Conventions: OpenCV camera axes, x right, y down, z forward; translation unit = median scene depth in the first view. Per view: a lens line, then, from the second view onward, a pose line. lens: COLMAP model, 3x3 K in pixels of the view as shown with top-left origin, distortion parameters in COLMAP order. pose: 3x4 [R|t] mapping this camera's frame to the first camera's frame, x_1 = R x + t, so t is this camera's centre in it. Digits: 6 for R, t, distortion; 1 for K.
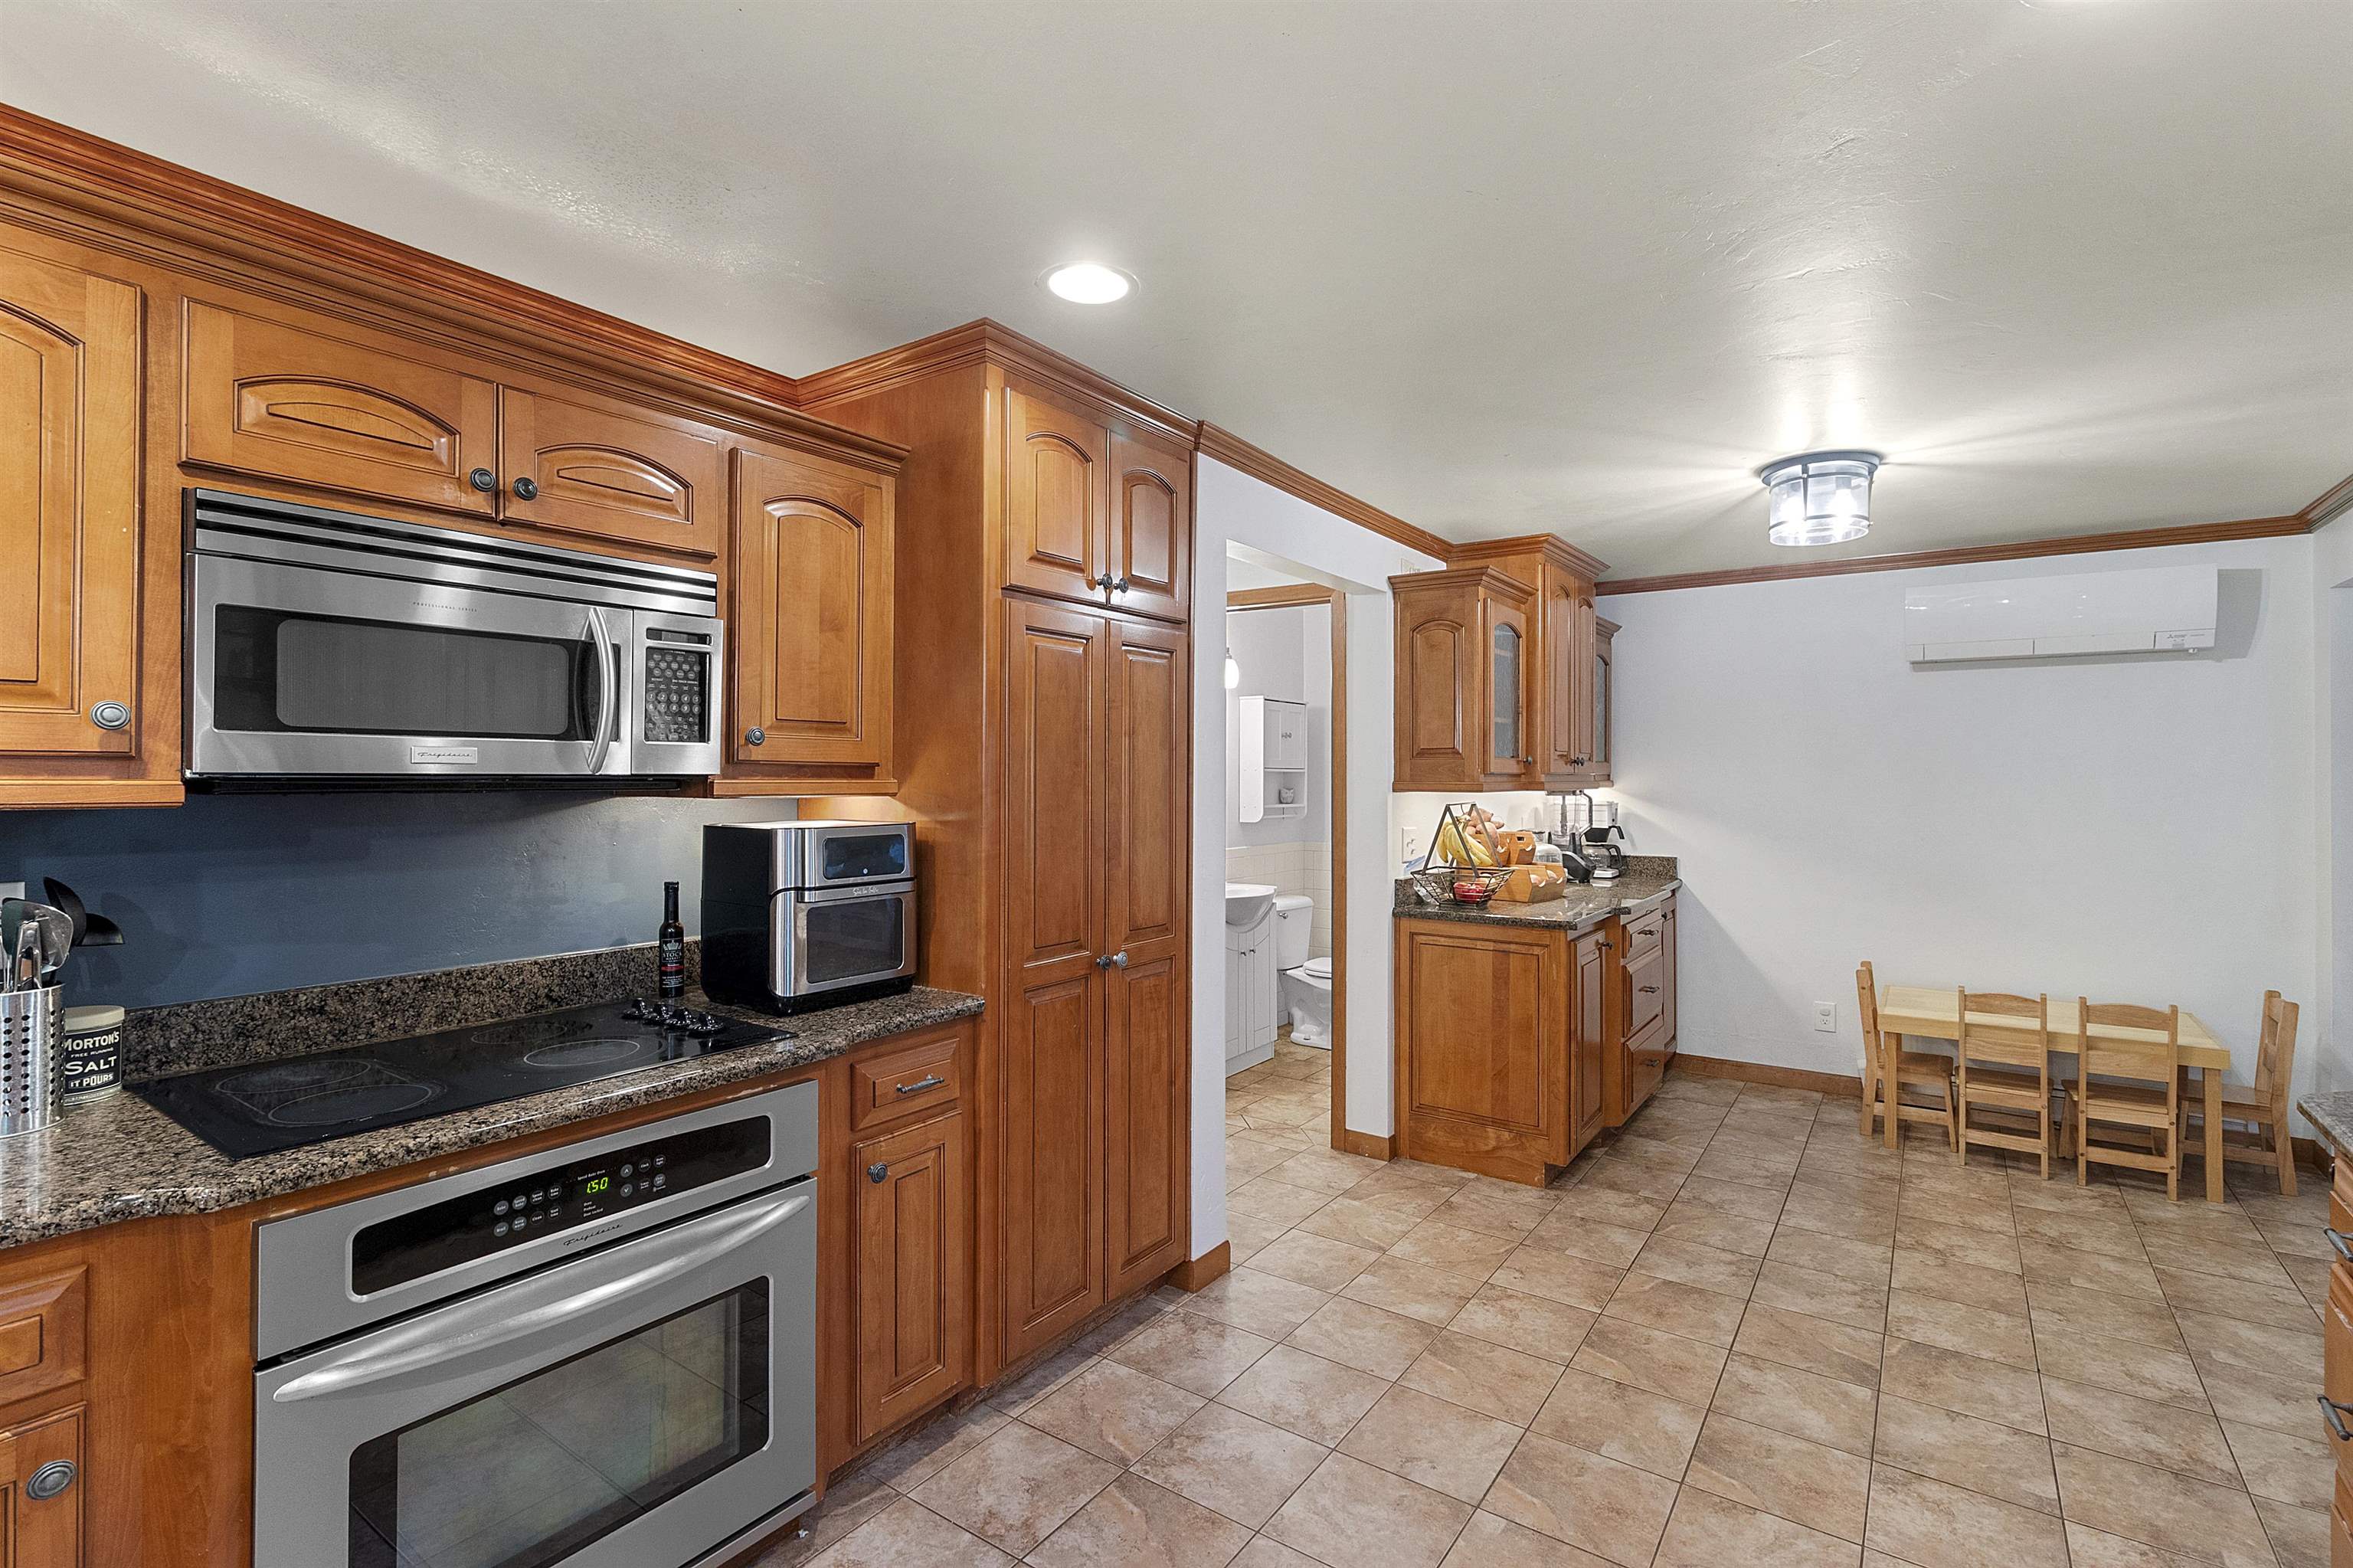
lens RADIAL K [[1083.8, 0, 1180.6], [0, 1083.8, 771.1], [0, 0, 1]] dist [0.000511, 0.000119]
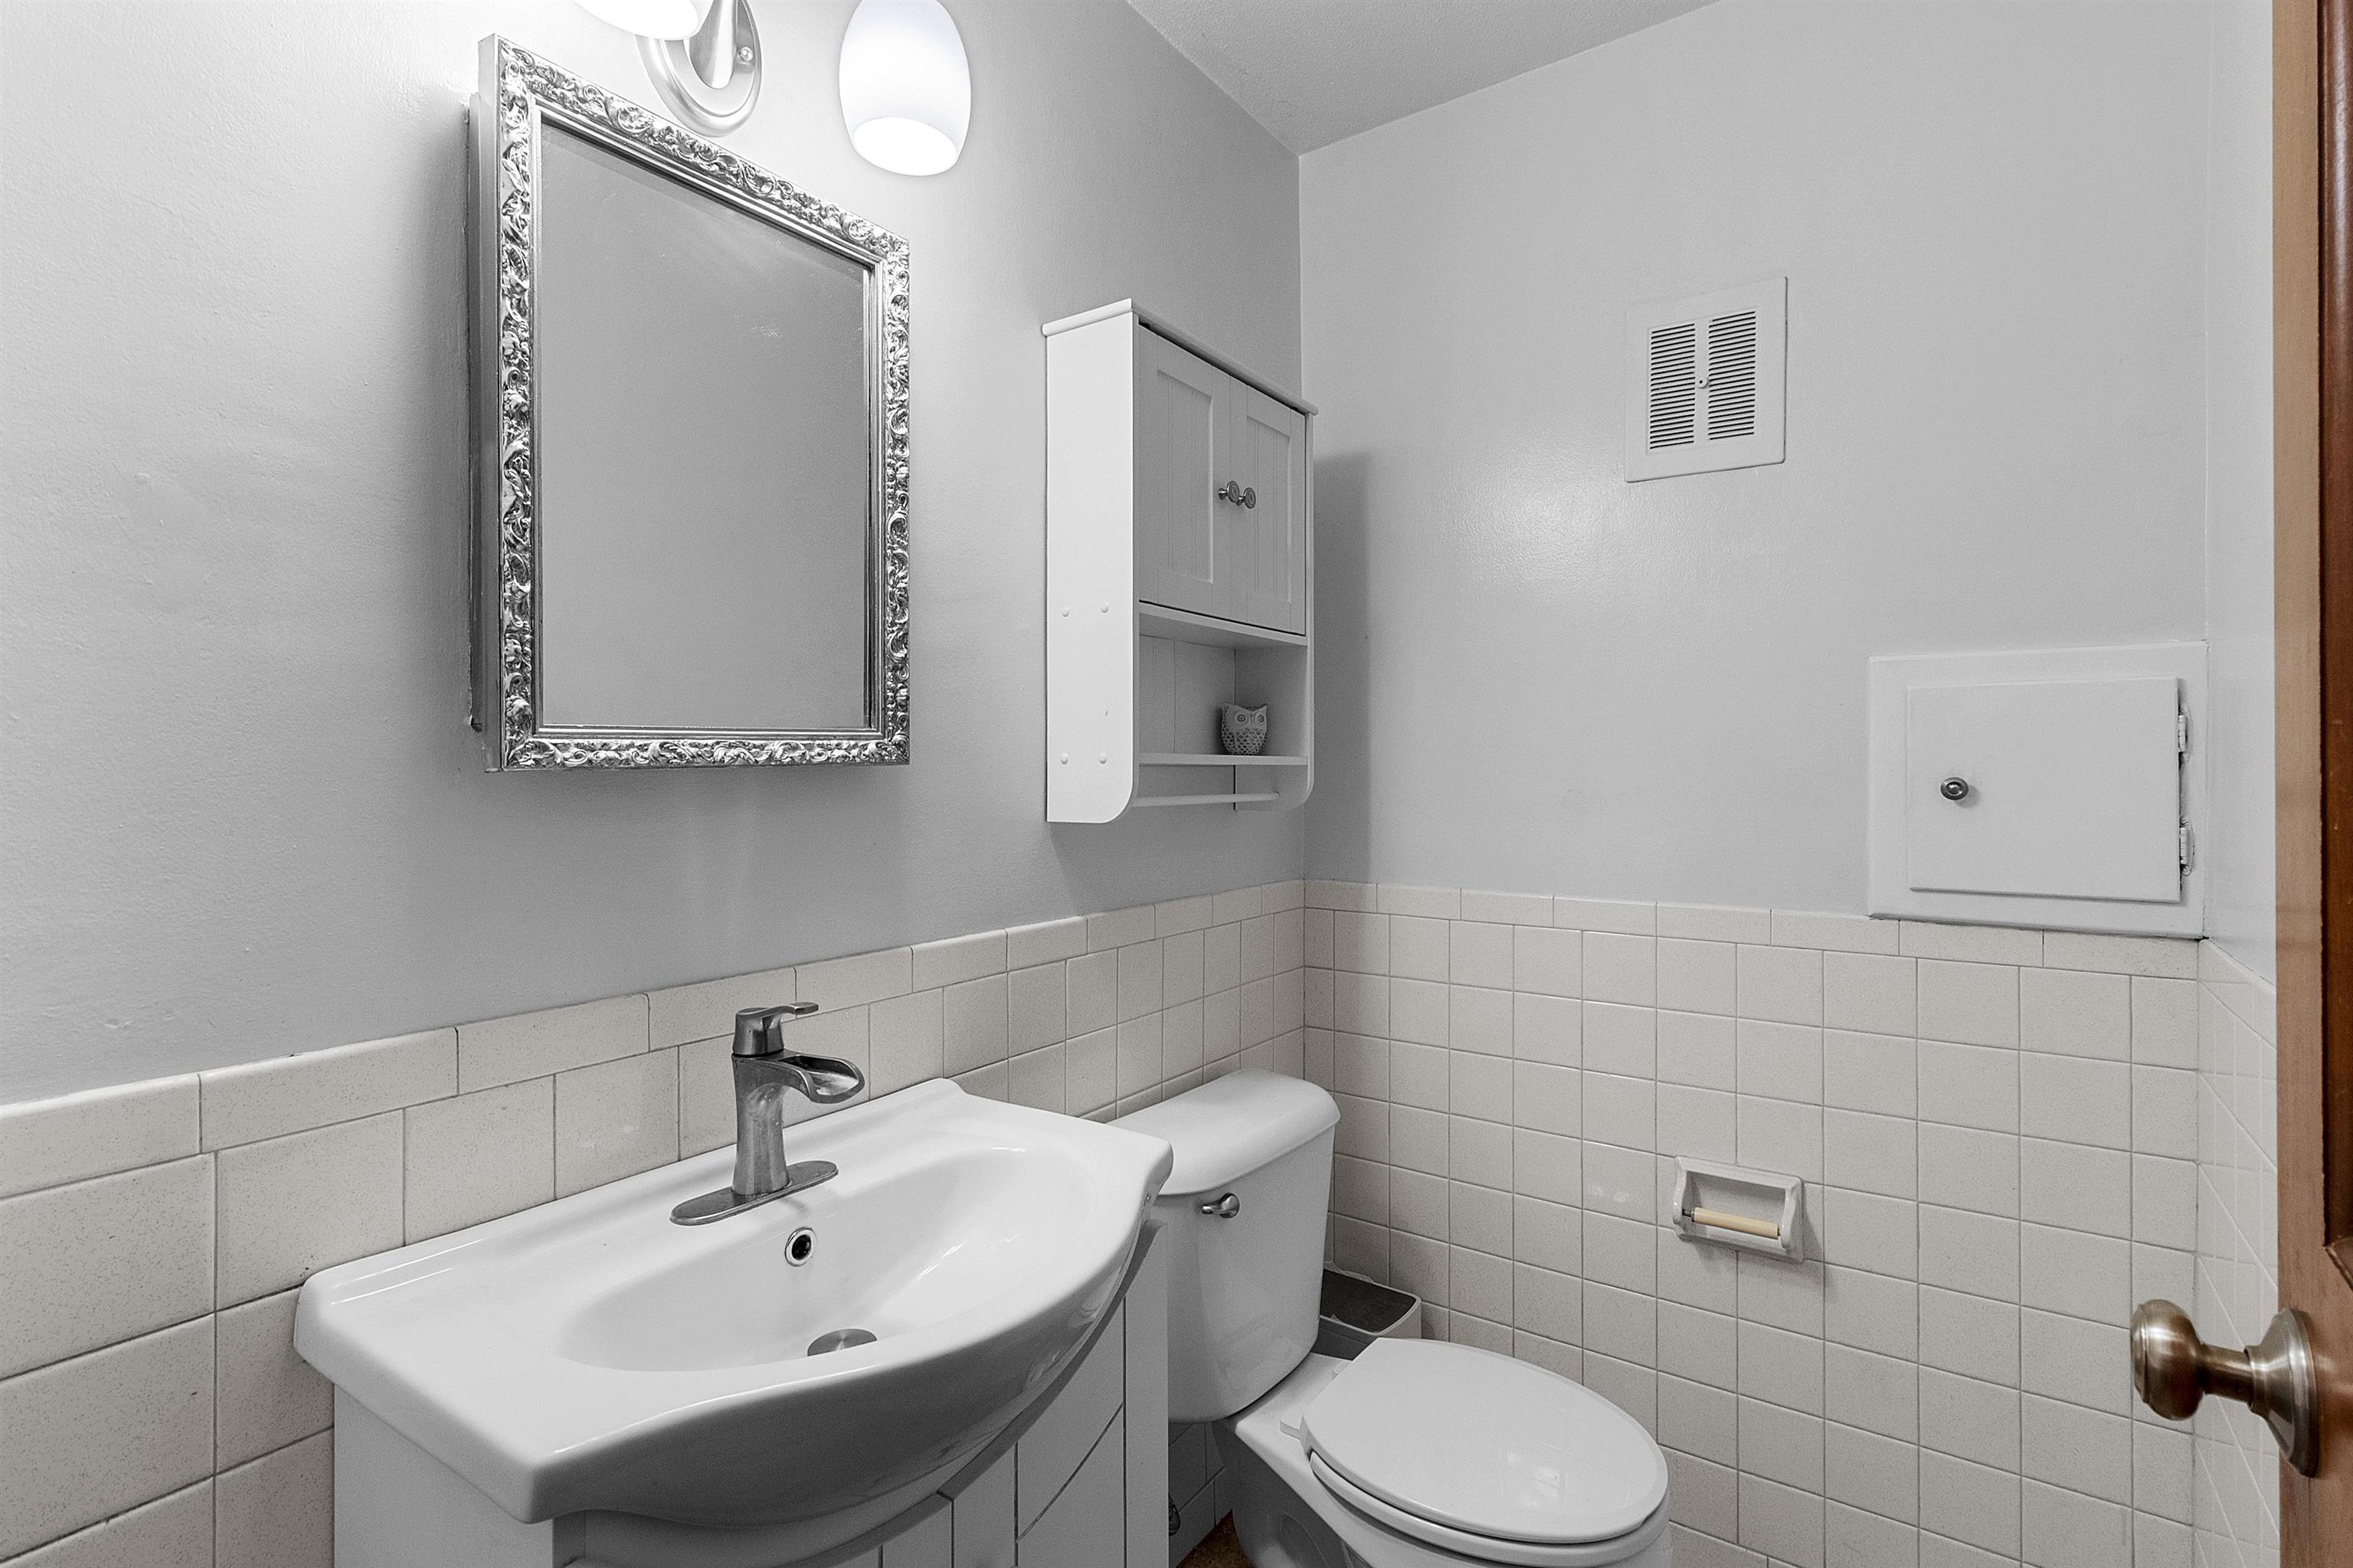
lens RADIAL K [[1083.8, 0, 1181.1], [0, 1083.8, 768.4], [0, 0, 1]] dist [0.000511, 0.000119]
pose [[0.999852, -0.009941, -0.014033, 0.087674], [0.010121, 0.999867, 0.012820, 0.030740], [0.013904, -0.012961, 0.999819, 0.731464]]
